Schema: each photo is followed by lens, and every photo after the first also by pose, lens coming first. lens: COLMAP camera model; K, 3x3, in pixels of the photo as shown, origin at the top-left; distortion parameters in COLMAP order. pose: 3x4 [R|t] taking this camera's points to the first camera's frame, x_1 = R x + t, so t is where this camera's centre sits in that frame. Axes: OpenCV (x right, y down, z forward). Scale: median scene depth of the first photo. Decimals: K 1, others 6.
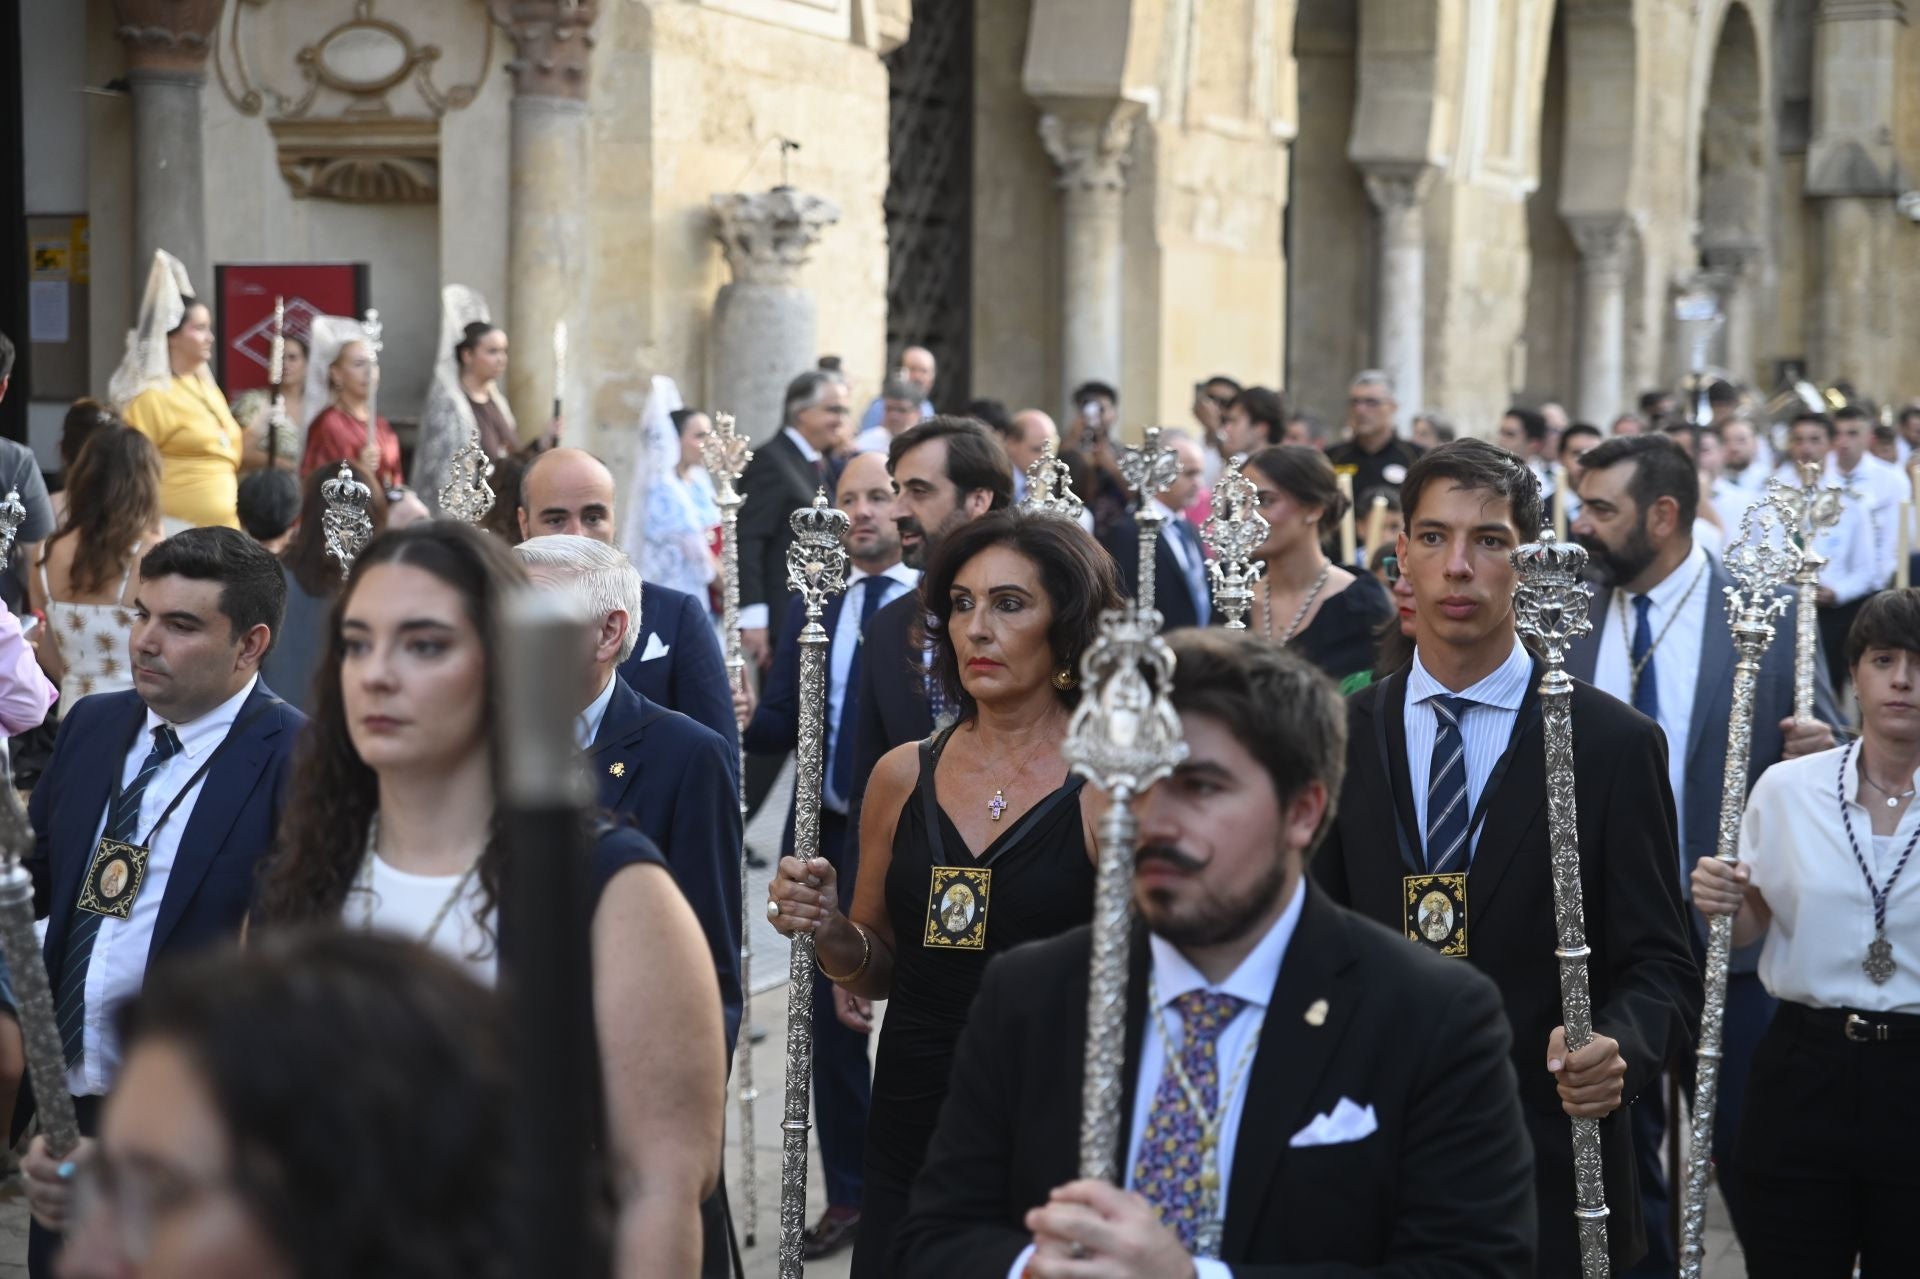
lens RADIAL K [[3488.6, 0, 1018.4], [0, 3488.6, 642.3], [0, 0, 1]] dist [0.131903, 0.149191]
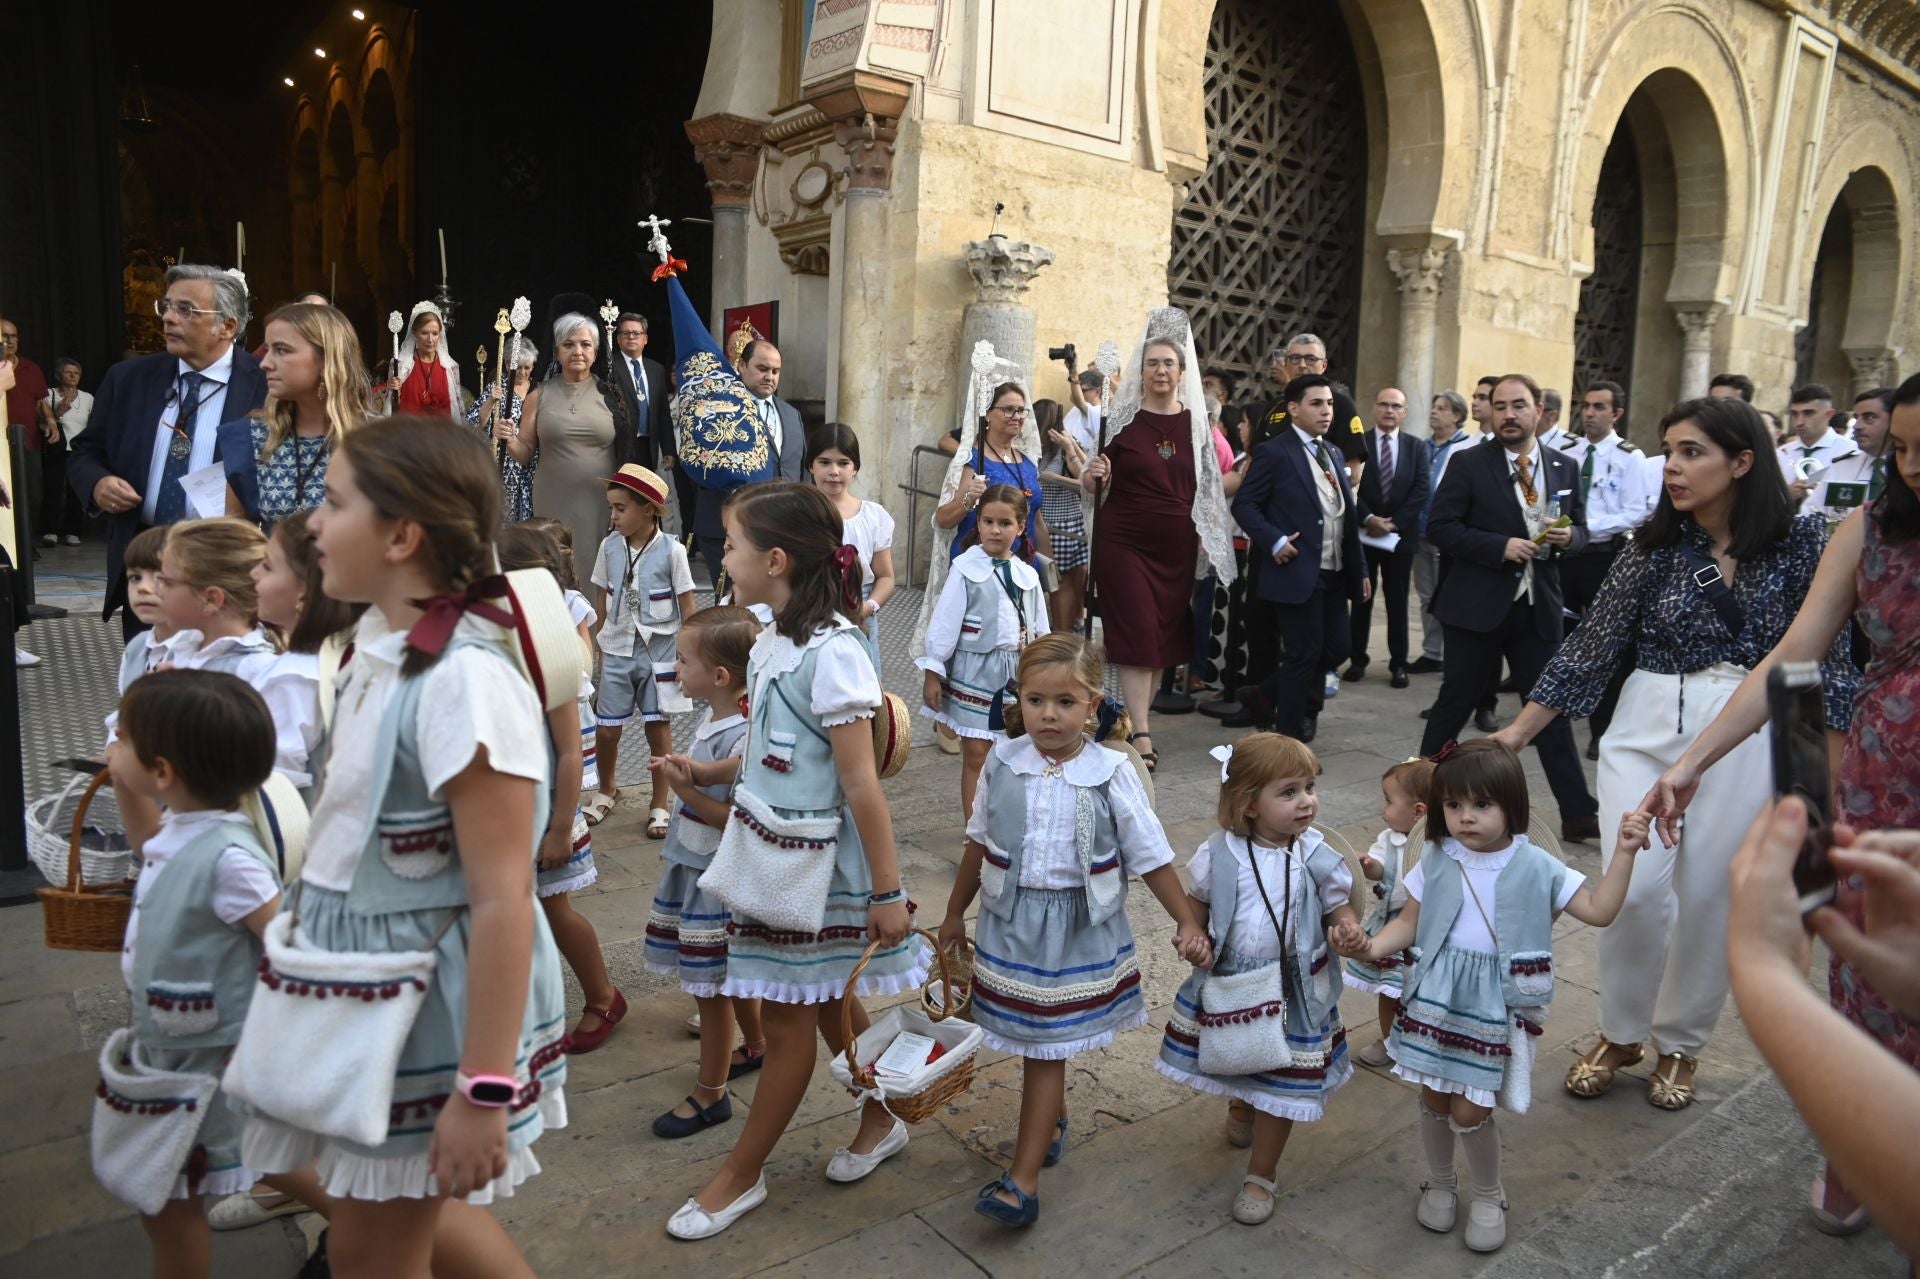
lens RADIAL K [[1297.4, 0, 960.0], [0, 1297.4, 639.5], [0, 0, 1]] dist [-0.123682, 0.096995]
pose [[0.870479, 0.085125, -0.484788, 0.188802], [-0.053115, 0.995425, 0.079418, -0.001884], [0.489331, -0.043382, 0.871018, 0.488420]]
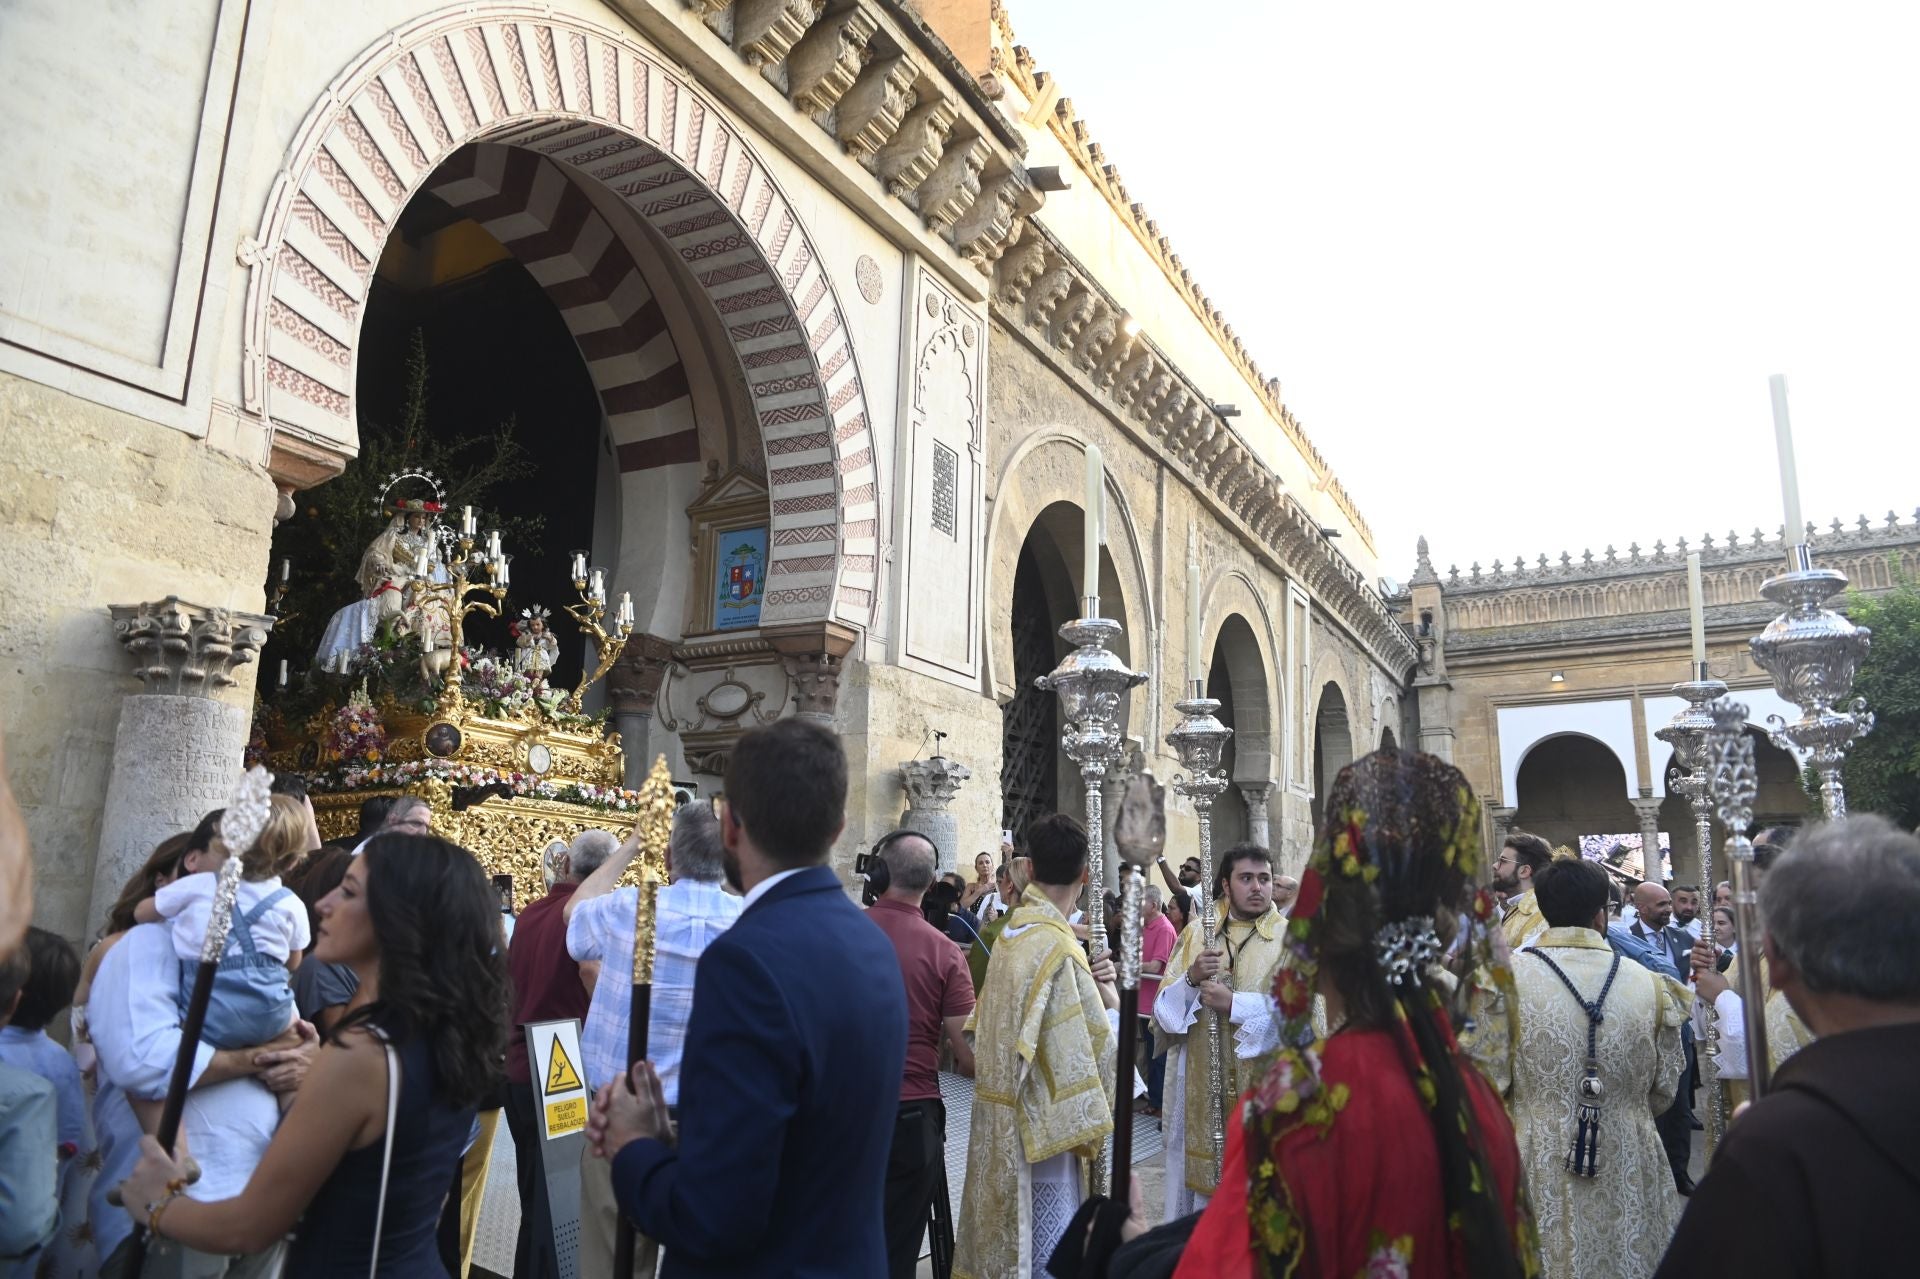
lens RADIAL K [[1297.4, 0, 960.0], [0, 1297.4, 639.5], [0, 0, 1]] dist [-0.123682, 0.096995]
pose [[0.994497, -0.027588, -0.101072, 0.014267], [-0.001082, 0.961954, -0.273211, -0.003664], [0.104764, 0.271817, 0.956630, 0.319343]]
